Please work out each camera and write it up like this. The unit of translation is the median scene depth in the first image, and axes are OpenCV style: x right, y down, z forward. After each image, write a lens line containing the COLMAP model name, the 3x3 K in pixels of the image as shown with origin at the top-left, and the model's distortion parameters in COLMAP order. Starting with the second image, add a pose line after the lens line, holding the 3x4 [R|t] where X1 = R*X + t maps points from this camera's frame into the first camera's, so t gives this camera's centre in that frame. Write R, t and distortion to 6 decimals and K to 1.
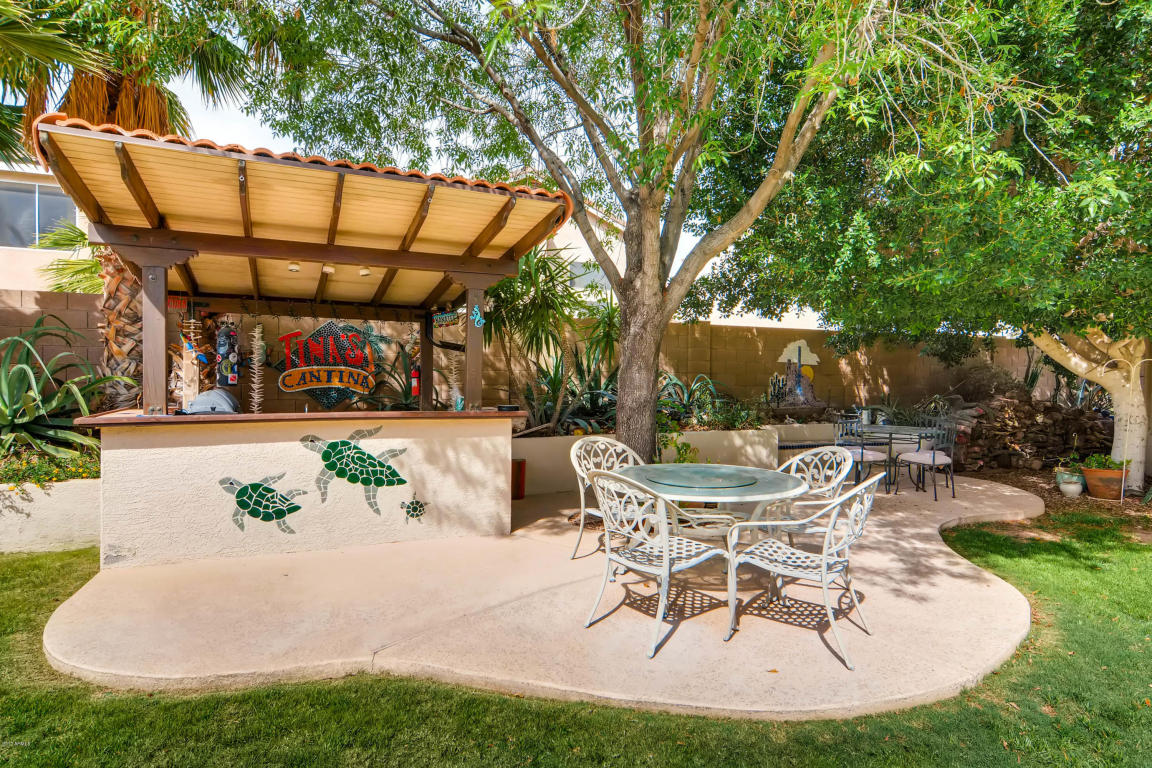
lens RADIAL K [[652.2, 0, 577.4], [0, 652.2, 384.0], [0, 0, 1]] dist [-0.002521, -0.000432]
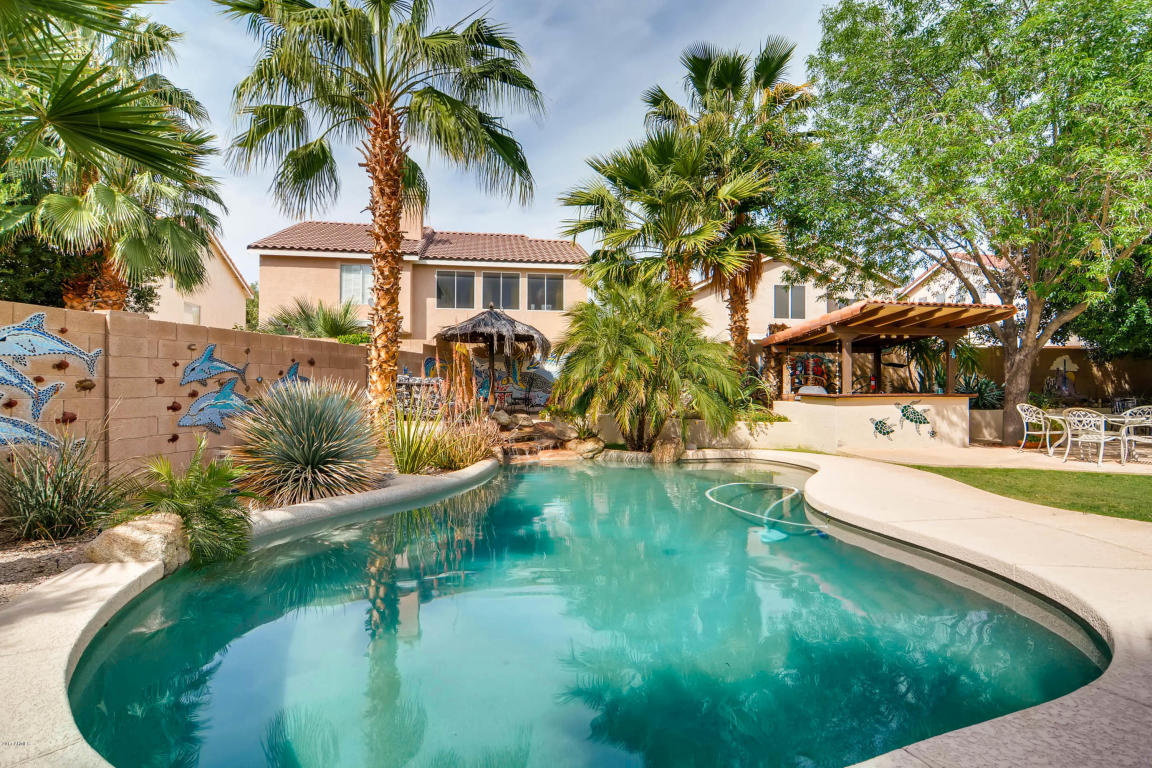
lens RADIAL K [[594.0, 0, 574.7], [0, 594.0, 385.1], [0, 0, 1]] dist [0.001912, 0.000384]
pose [[0.972165, -0.006432, -0.234210, -0.969392], [0.004888, 0.999962, -0.007175, 0.017647], [0.234248, 0.005830, 0.972159, -1.388829]]
